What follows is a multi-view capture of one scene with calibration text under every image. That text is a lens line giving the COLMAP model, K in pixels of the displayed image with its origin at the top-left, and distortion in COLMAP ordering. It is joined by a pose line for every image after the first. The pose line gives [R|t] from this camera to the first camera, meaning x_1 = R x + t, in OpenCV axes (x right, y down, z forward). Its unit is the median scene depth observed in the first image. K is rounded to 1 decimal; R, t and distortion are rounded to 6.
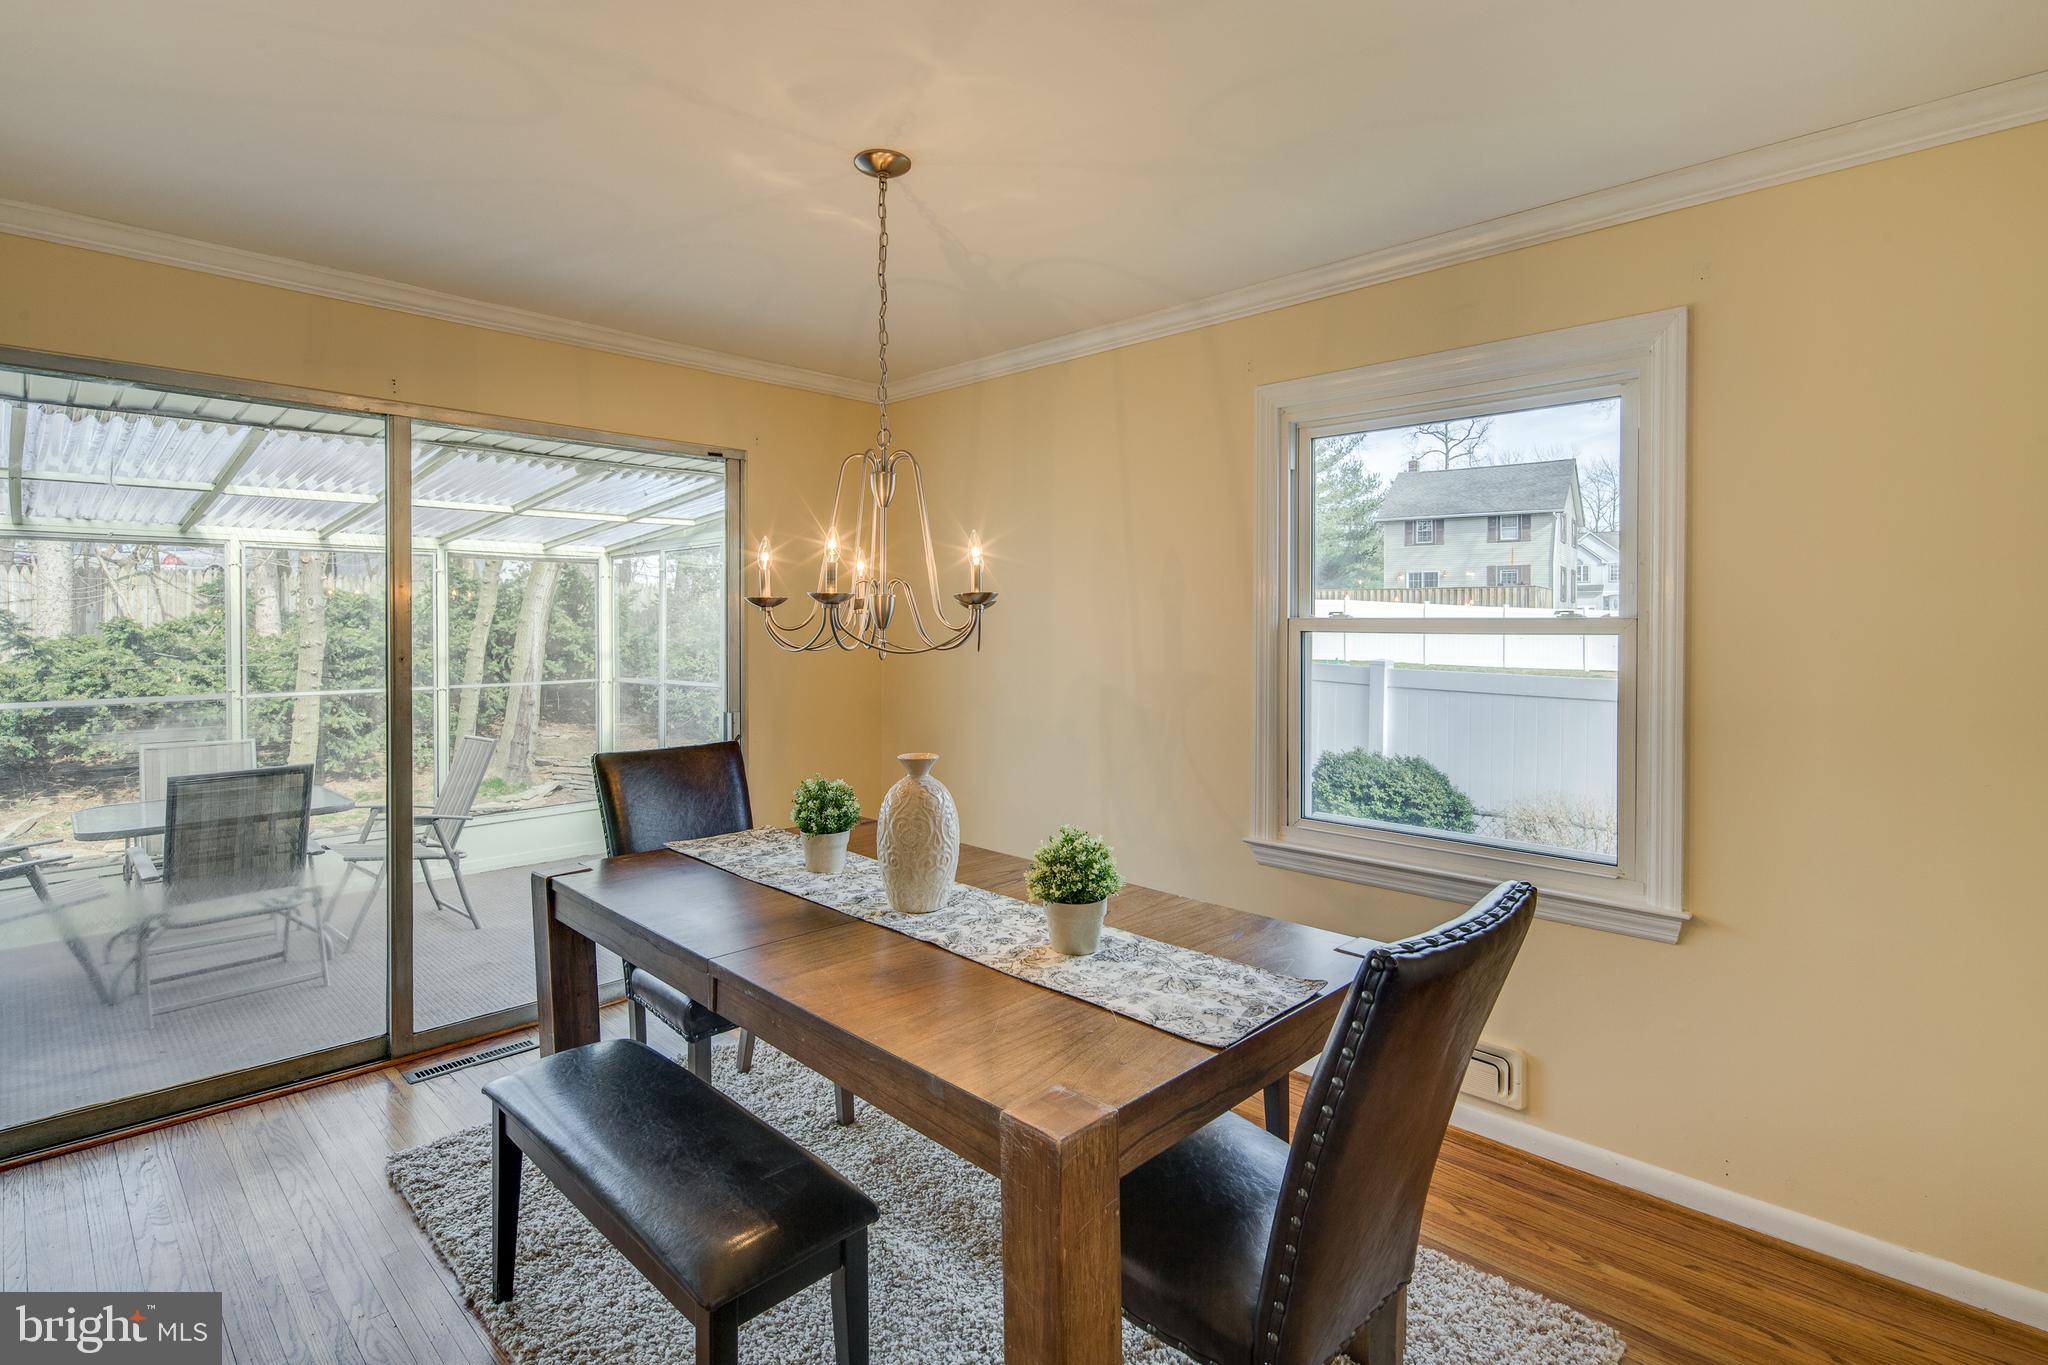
lens RADIAL K [[997.6, 0, 1027.6], [0, 997.6, 628.9], [0, 0, 1]] dist [-0.002235, -0.000921]
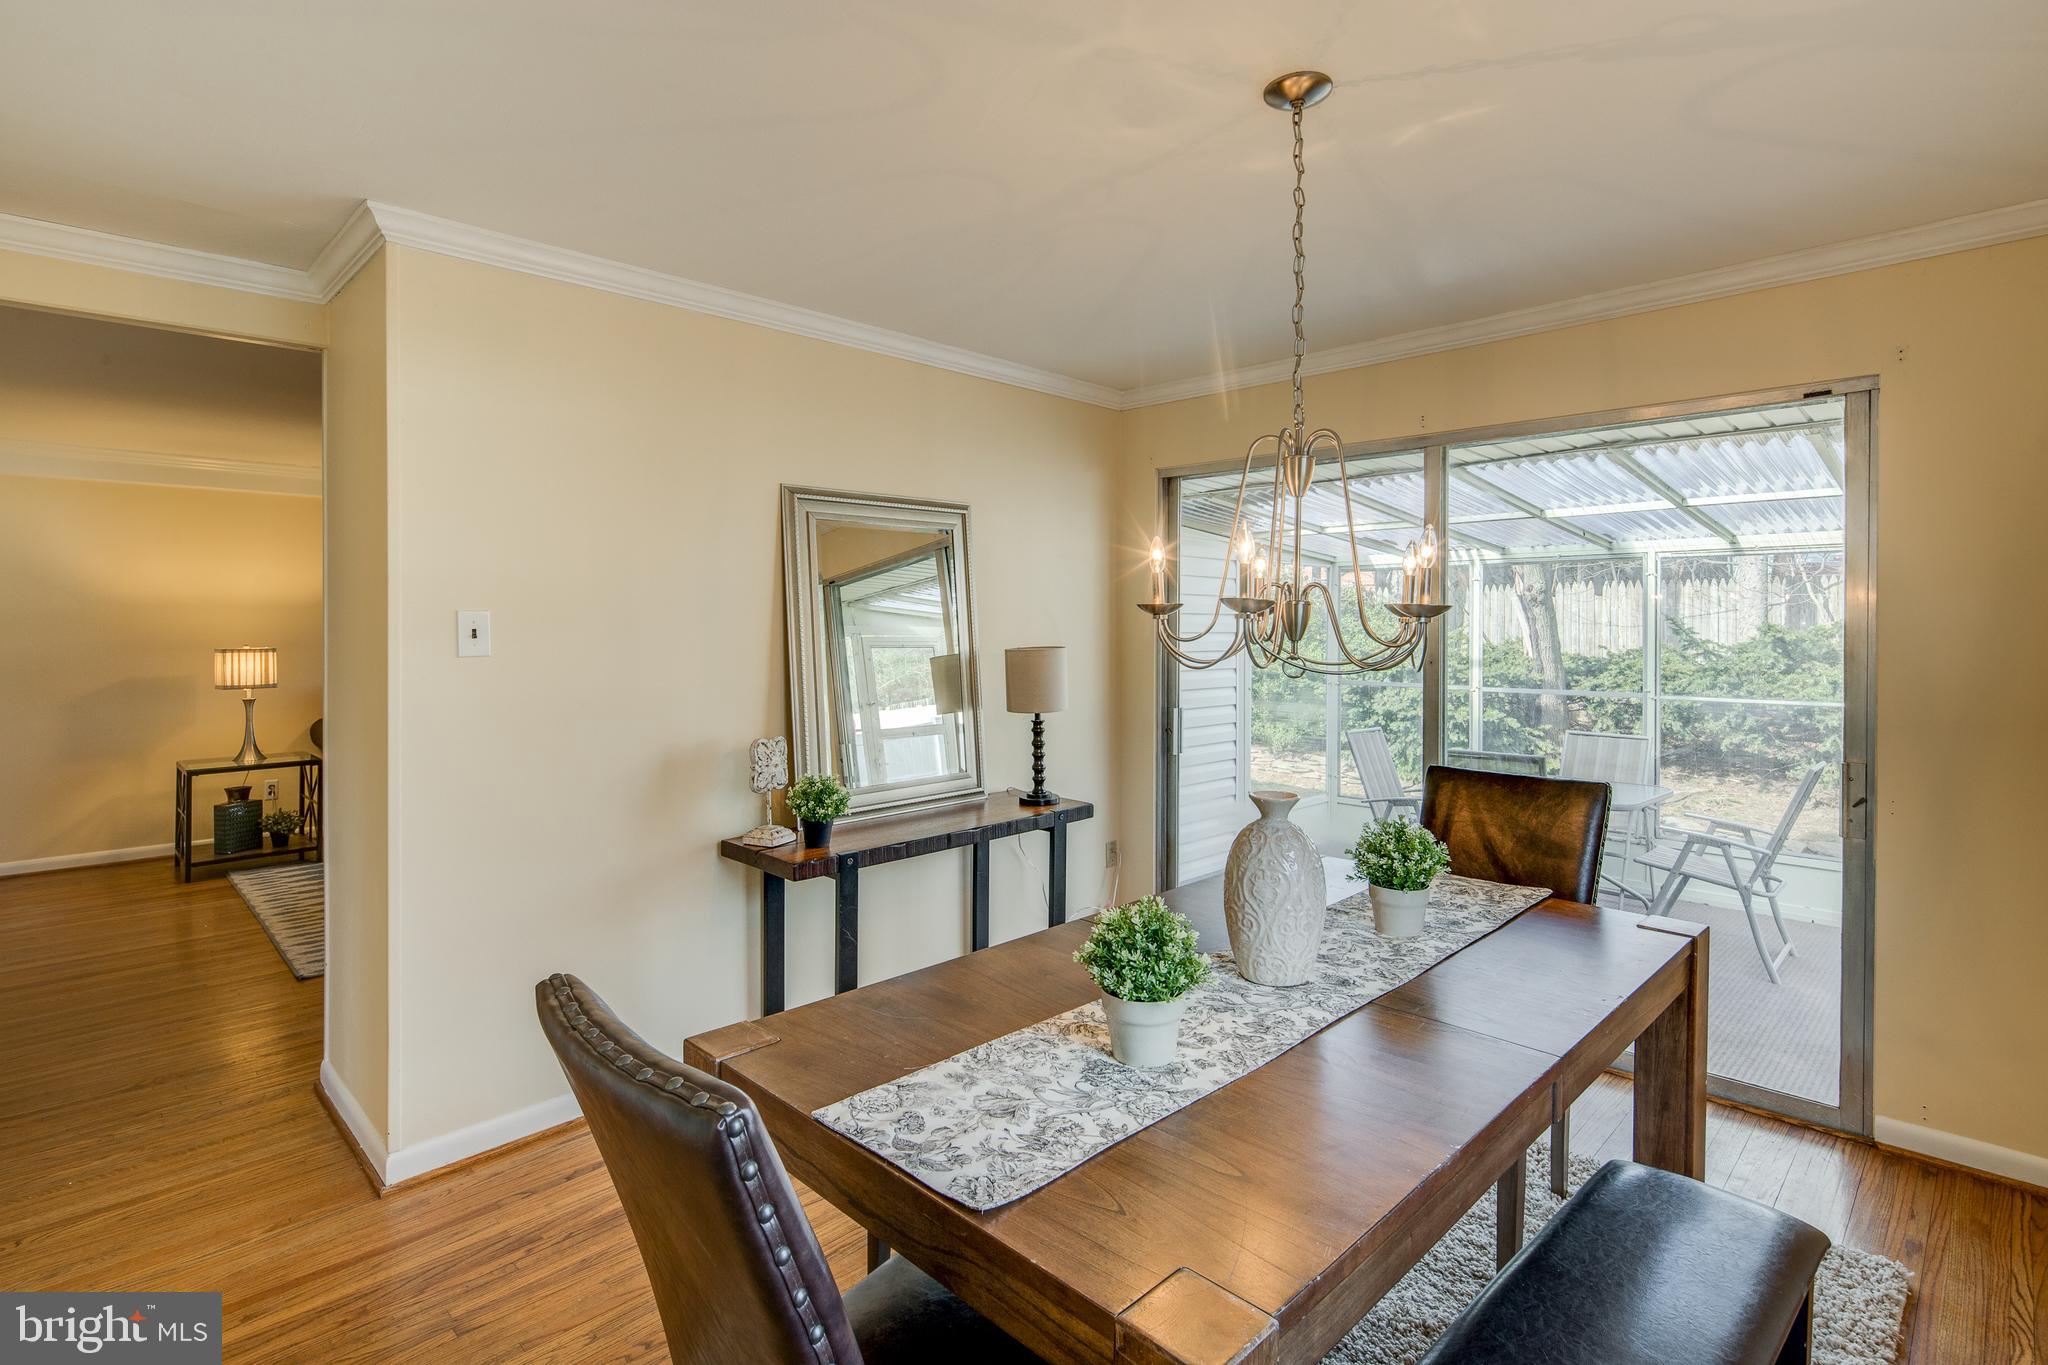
lens RADIAL K [[997.6, 0, 1027.6], [0, 997.6, 628.9], [0, 0, 1]] dist [-0.002235, -0.000921]
pose [[-0.018167, 0.004529, -0.999825, 0.784974], [-0.008510, 0.999953, 0.004684, -0.012966], [0.999799, 0.008594, -0.018127, 0.879477]]
